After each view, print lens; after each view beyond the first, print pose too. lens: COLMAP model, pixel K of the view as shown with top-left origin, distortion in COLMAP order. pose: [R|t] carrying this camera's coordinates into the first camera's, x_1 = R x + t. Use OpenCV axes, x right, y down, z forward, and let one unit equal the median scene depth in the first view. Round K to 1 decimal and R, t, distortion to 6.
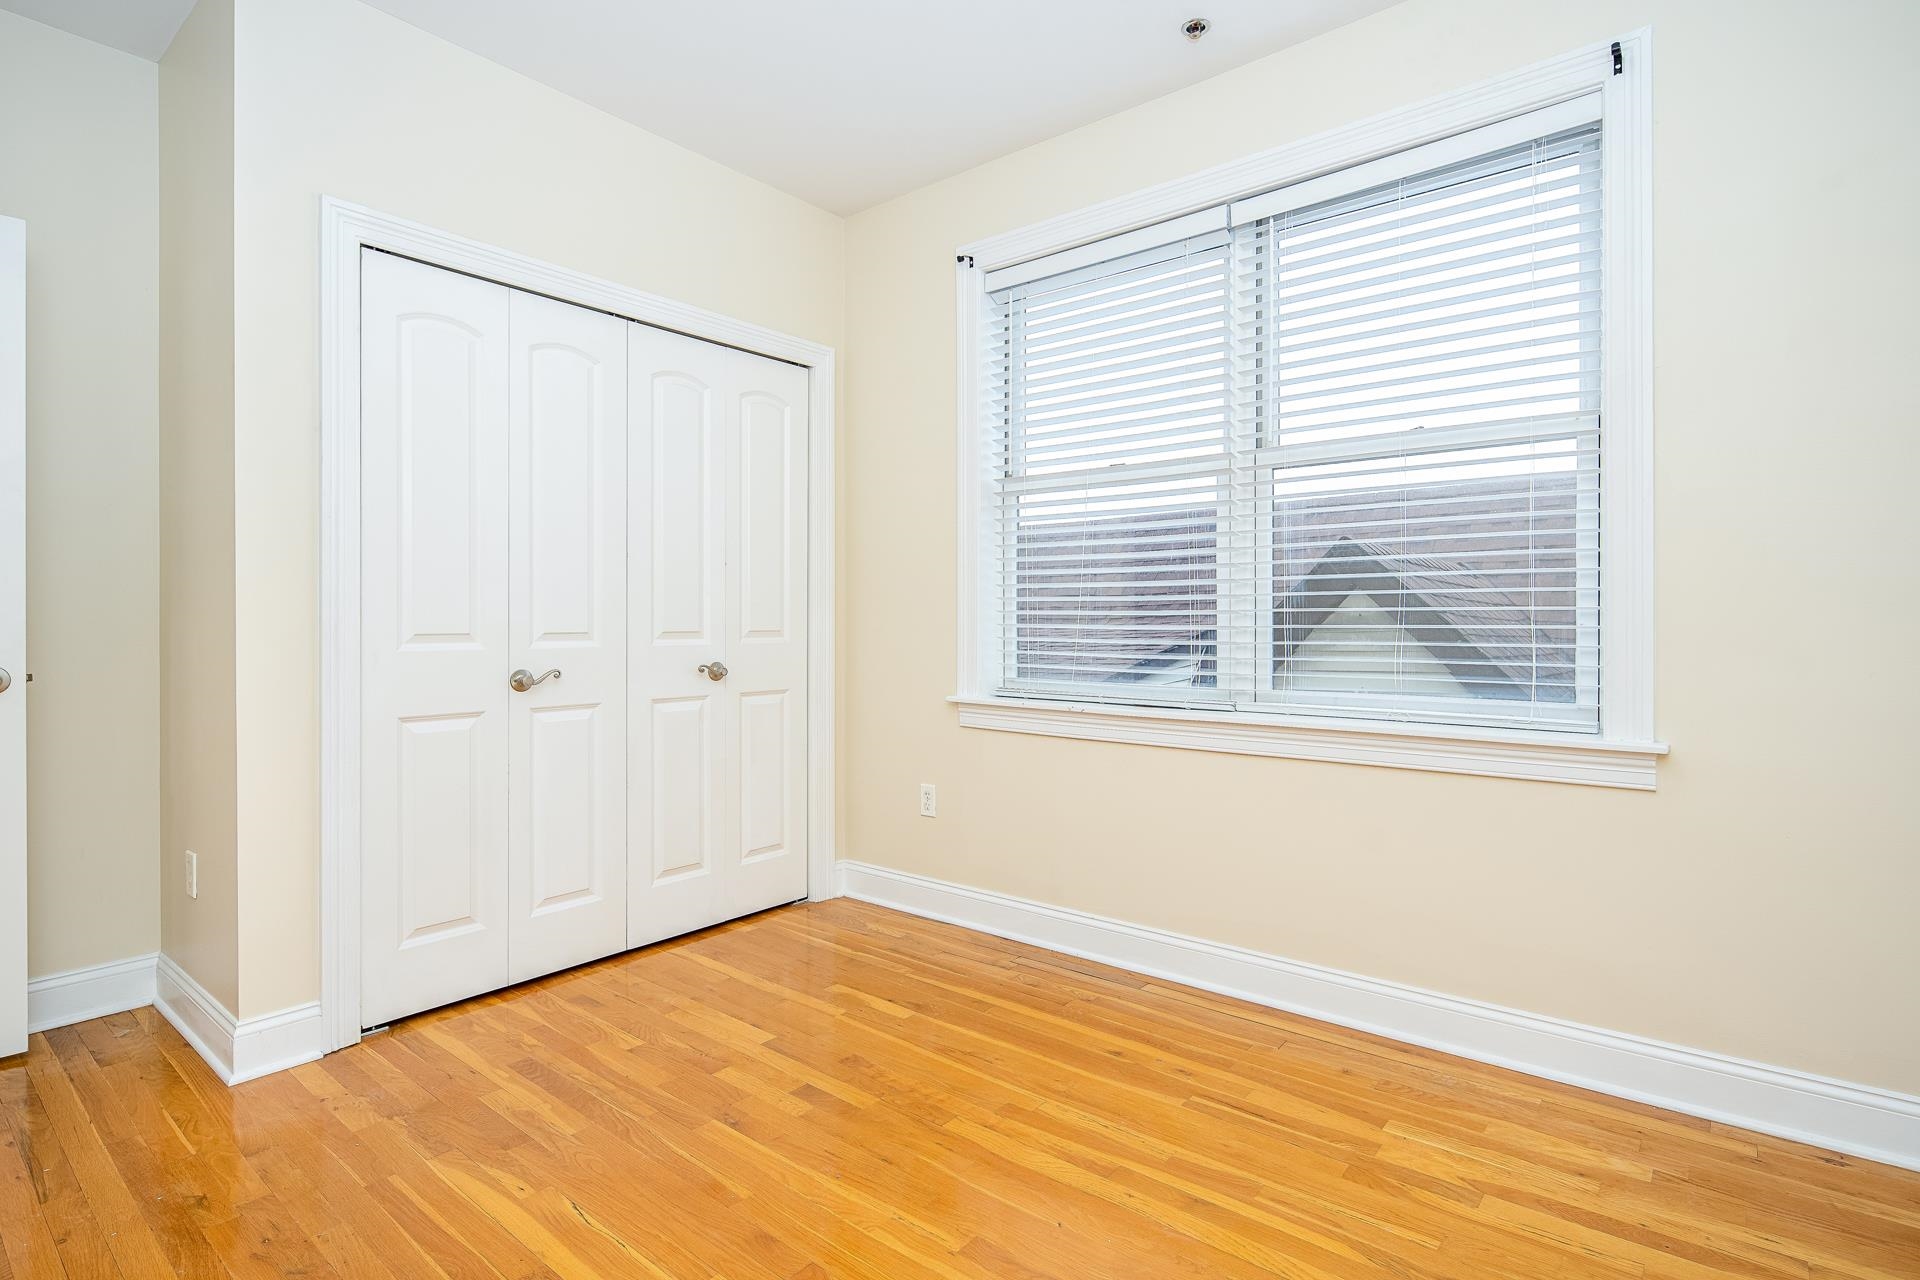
lens RADIAL K [[939.4, 0, 966.7], [0, 939.4, 636.5], [0, 0, 1]] dist [0.002096, -0.000795]
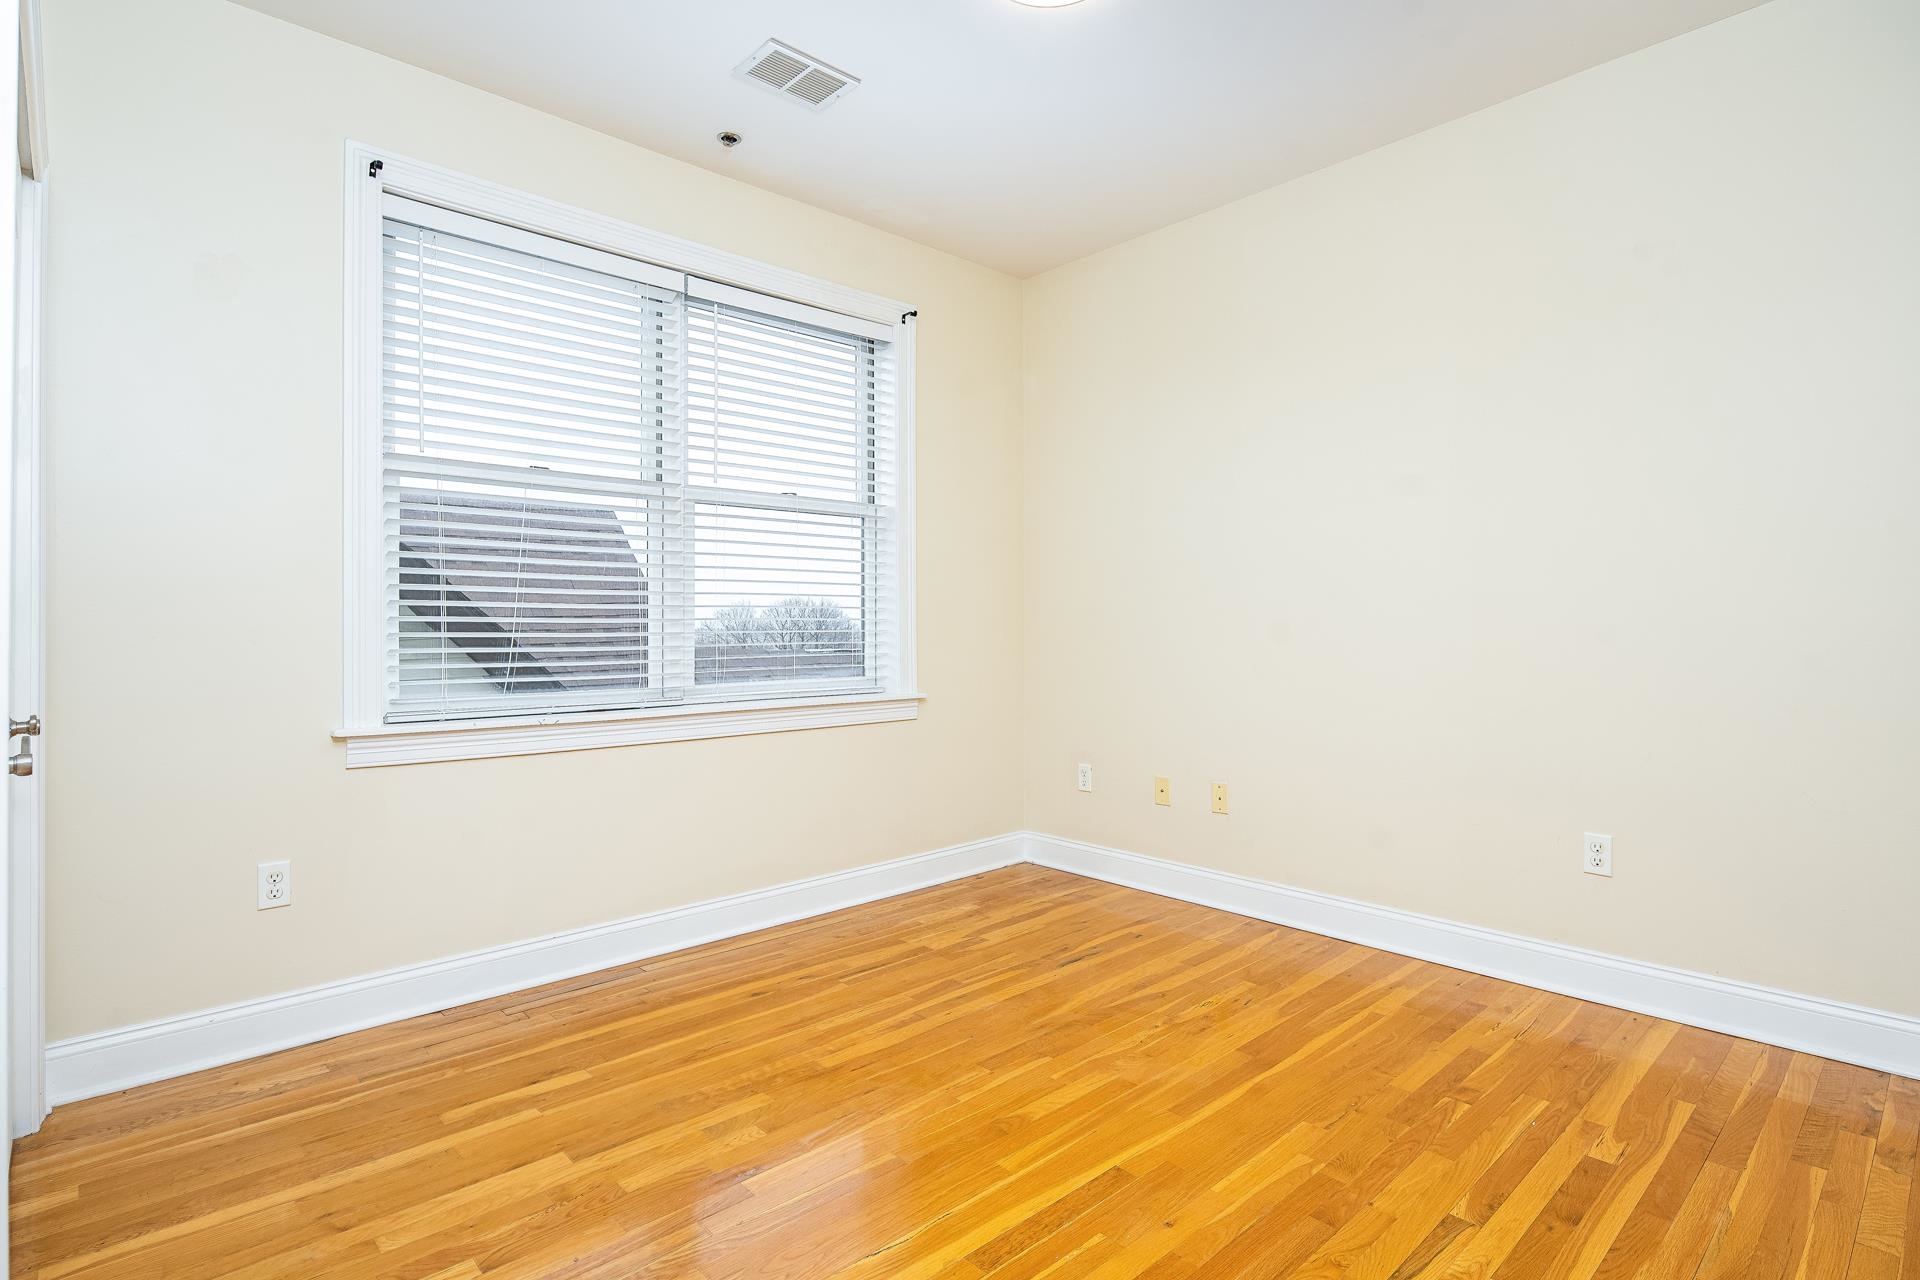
lens RADIAL K [[957.7, 0, 961.8], [0, 957.7, 633.9], [0, 0, 1]] dist [-0.000080, -0.000698]
pose [[0.143715, -0.007842, 0.989588, -0.894593], [0.020404, 0.999780, 0.004960, -0.008191], [-0.989409, 0.019479, 0.143844, 0.510164]]
